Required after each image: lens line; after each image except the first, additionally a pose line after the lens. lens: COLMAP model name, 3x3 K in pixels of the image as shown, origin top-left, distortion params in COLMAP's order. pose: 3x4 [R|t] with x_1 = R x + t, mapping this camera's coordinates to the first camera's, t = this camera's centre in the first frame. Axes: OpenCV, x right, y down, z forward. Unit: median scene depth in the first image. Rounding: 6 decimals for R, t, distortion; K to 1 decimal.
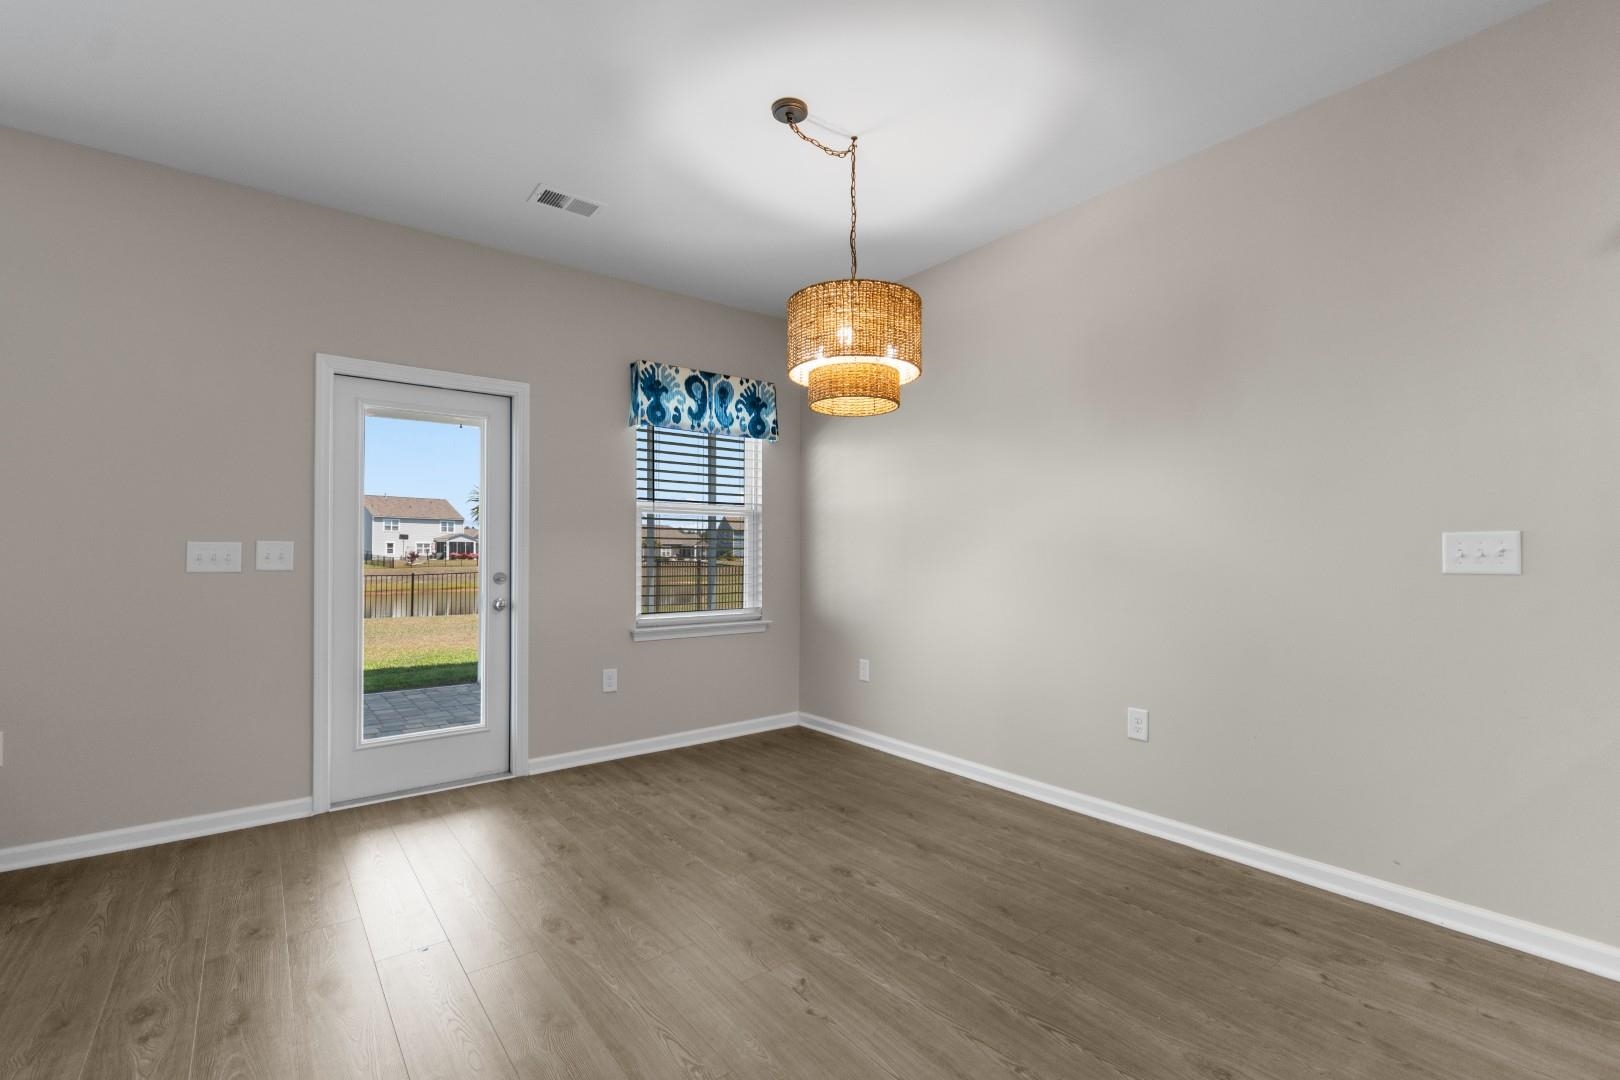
lens RADIAL K [[718.5, 0, 808.7], [0, 718.5, 539.6], [0, 0, 1]] dist [0.002910, -0.000505]
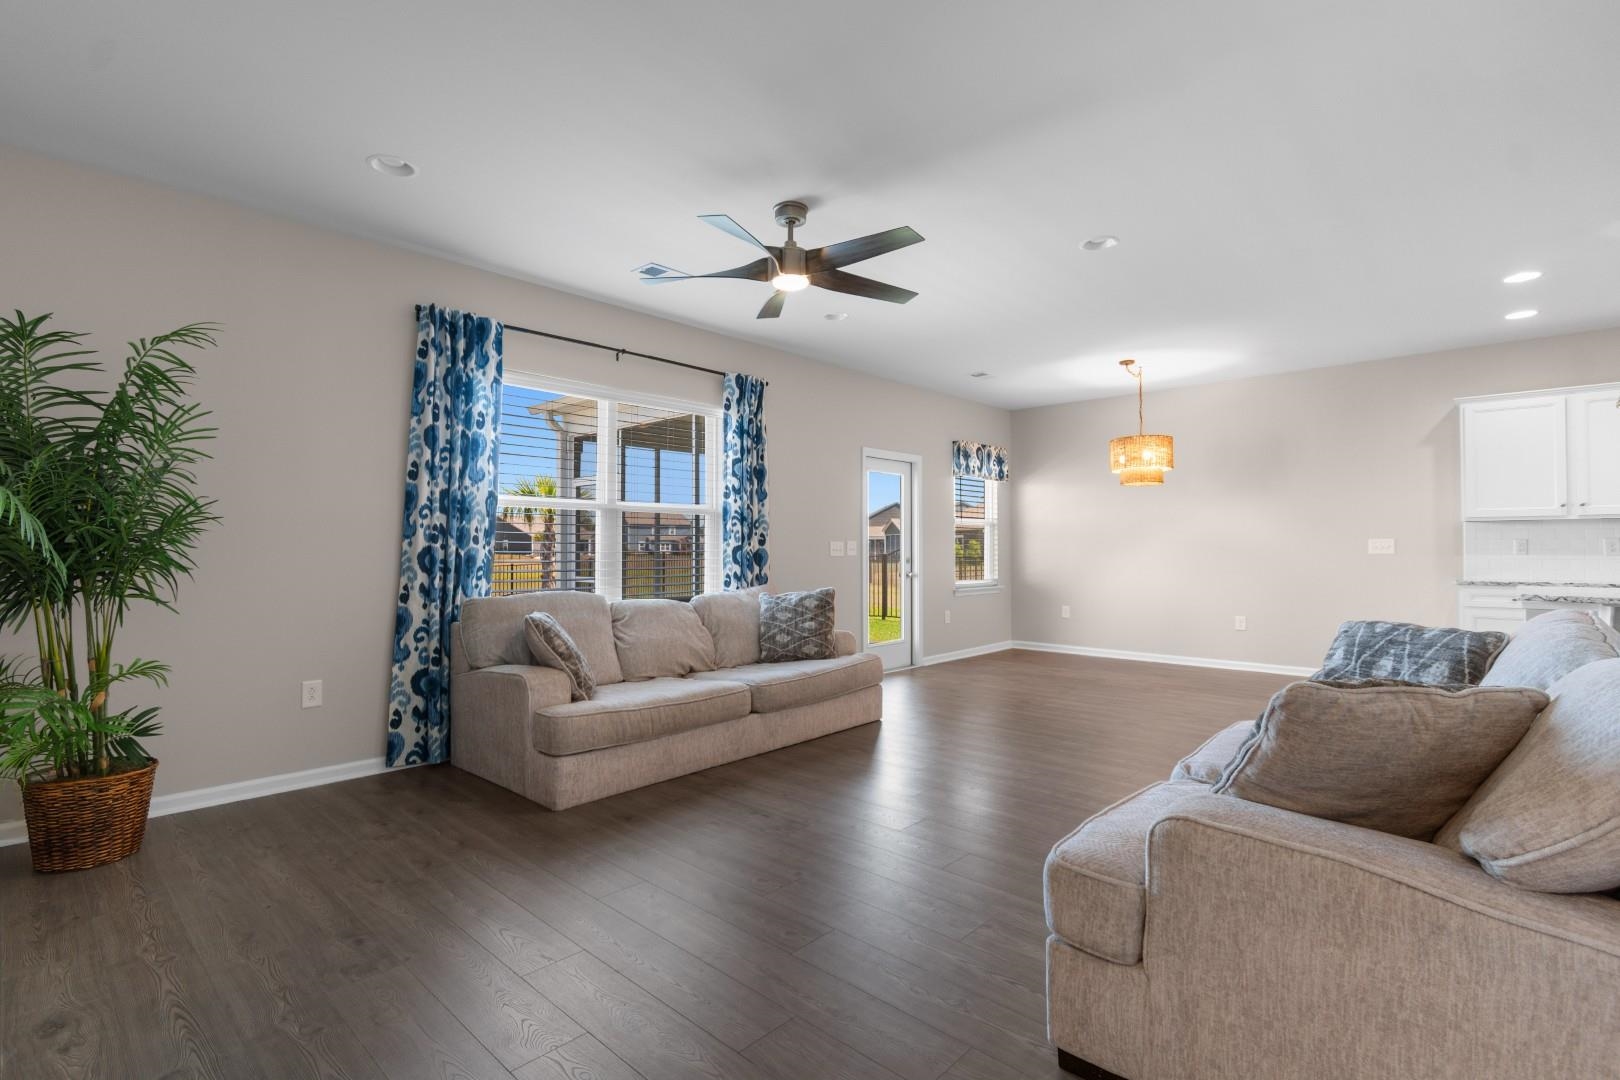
lens RADIAL K [[767.7, 0, 803.0], [0, 767.7, 541.9], [0, 0, 1]] dist [0.008361, -0.005473]
pose [[0.986894, 0.000028, 0.161371, -0.911062], [-0.002143, 0.999914, 0.012933, -0.018184], [-0.161357, -0.013109, 0.986809, -0.818019]]
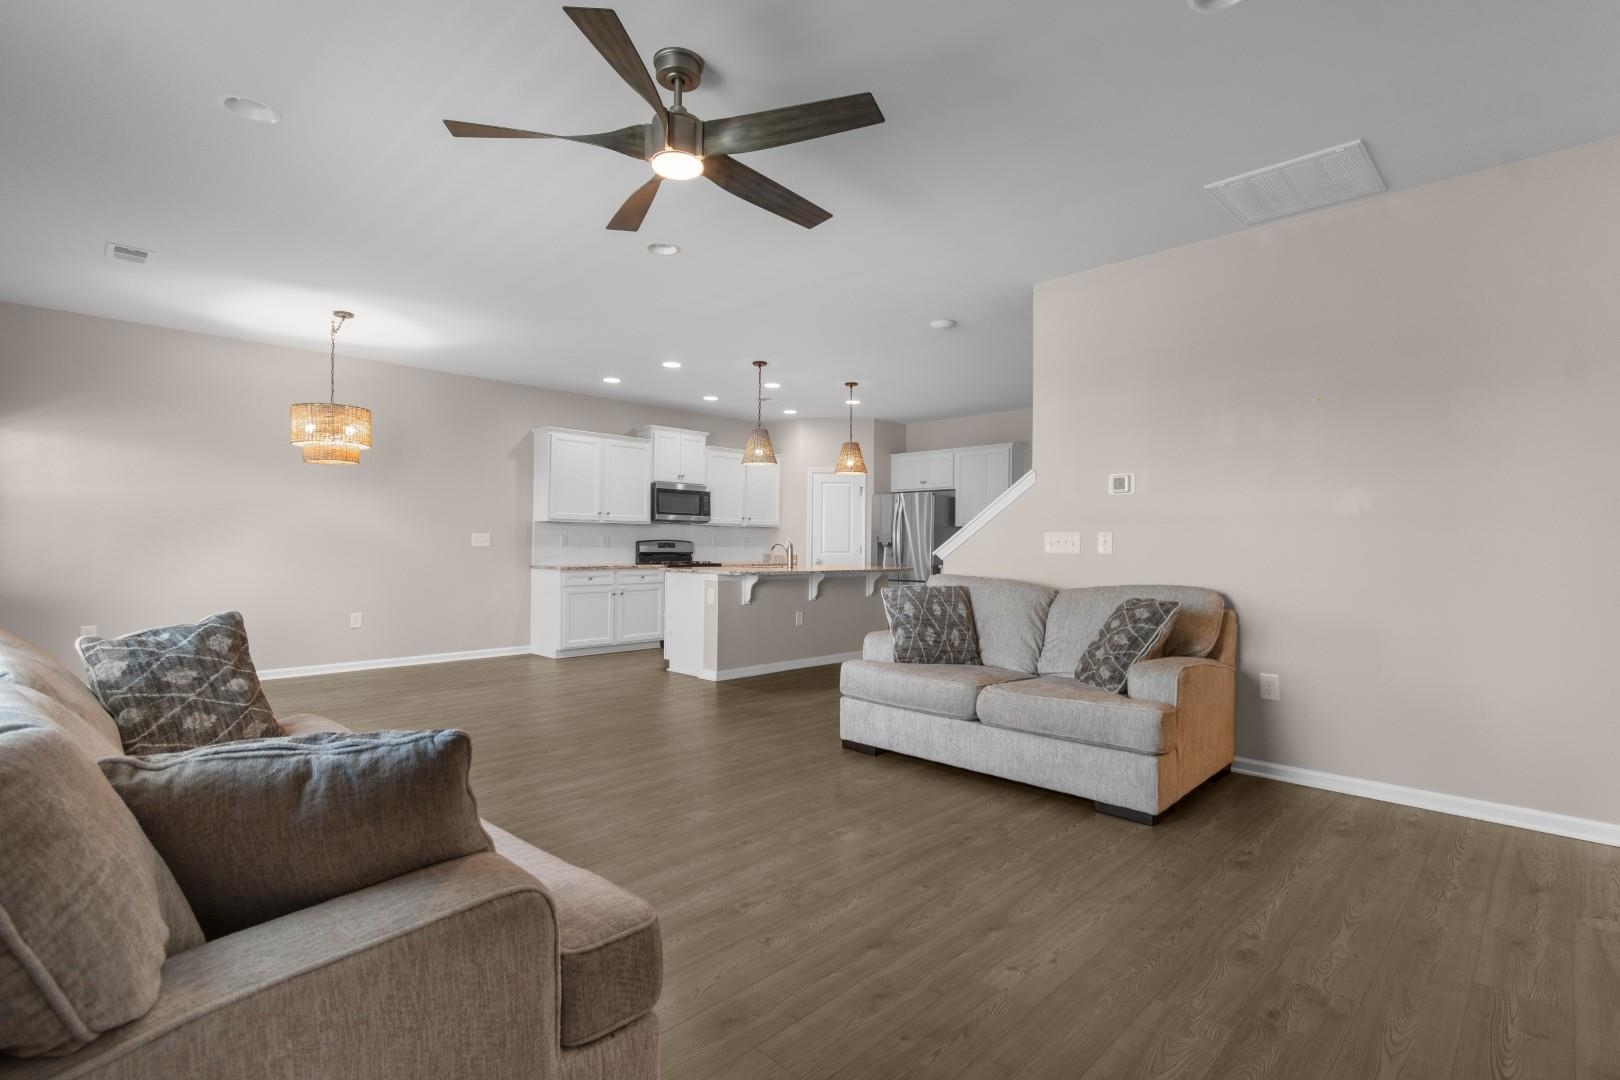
lens RADIAL K [[767.7, 0, 829.5], [0, 767.7, 535.7], [0, 0, 1]] dist [0.008361, -0.005473]
pose [[-0.153640, 0.010213, 0.988074, -1.402129], [-0.034158, 0.999294, -0.015640, -0.000144], [-0.987536, -0.036154, -0.153183, -0.005808]]
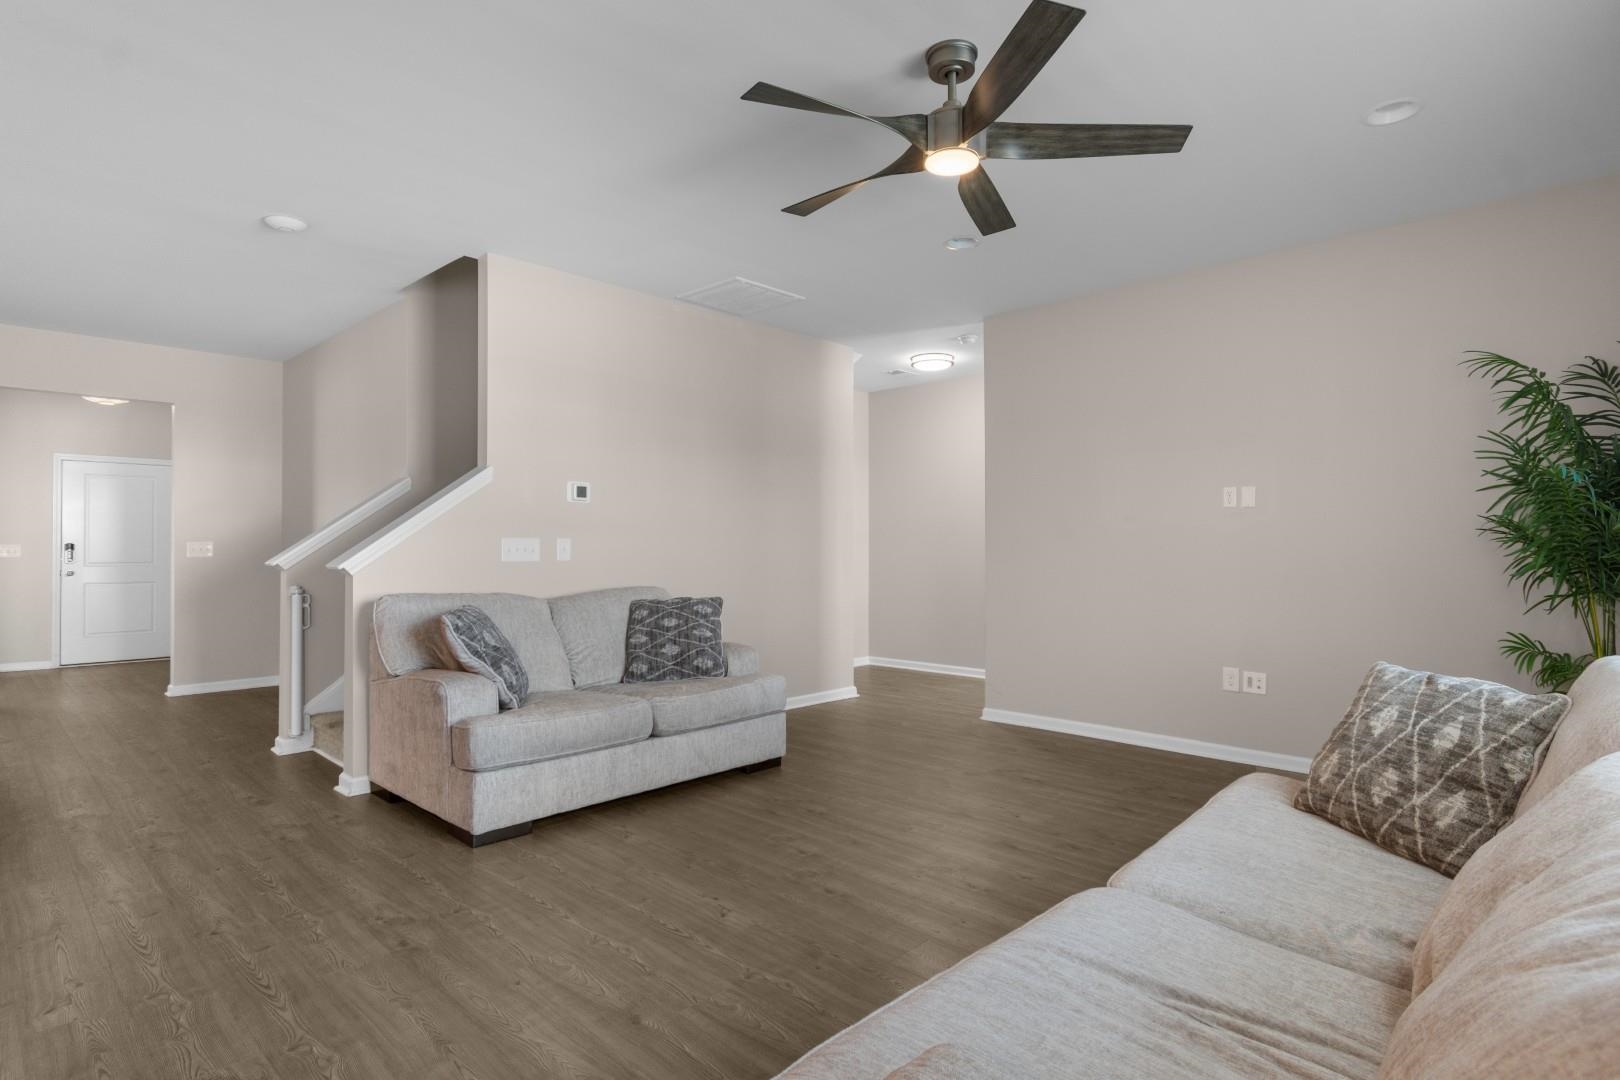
lens RADIAL K [[824.8, 0, 799.6], [0, 824.8, 535.0], [0, 0, 1]] dist [0.004044, -0.001610]
pose [[-0.989815, -0.001667, -0.142347, -0.579257], [0.004369, 0.999105, -0.042080, 0.009560], [0.142290, -0.042273, -0.988922, 0.622178]]
